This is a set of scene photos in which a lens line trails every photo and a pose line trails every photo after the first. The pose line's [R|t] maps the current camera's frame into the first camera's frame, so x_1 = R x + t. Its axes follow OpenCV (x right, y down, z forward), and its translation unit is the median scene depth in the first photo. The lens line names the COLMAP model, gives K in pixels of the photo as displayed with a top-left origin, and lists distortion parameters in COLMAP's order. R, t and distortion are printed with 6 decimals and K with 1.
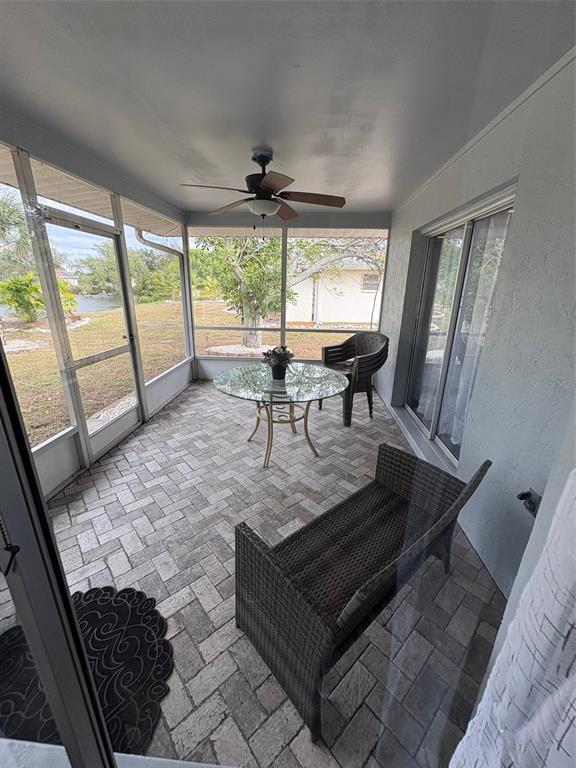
lens RADIAL K [[305.9, 0, 285.7], [0, 305.9, 384.7], [0, 0, 1]] dist [0.000489, 0.000472]
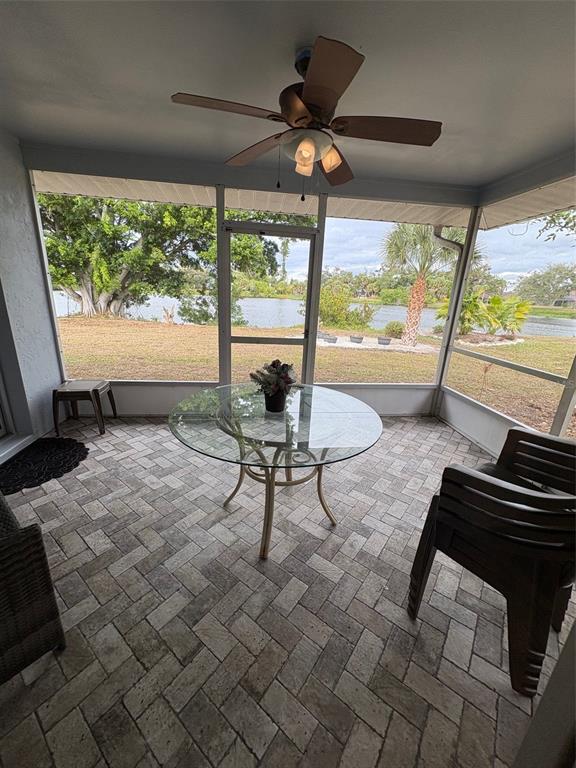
lens RADIAL K [[305.9, 0, 287.2], [0, 305.9, 382.3], [0, 0, 1]] dist [0.000489, 0.000472]
pose [[0.205093, 0.278531, -0.938274, 0.549221], [-0.348749, 0.916526, 0.195844, -0.198932], [0.914501, 0.287055, 0.285110, 0.760438]]
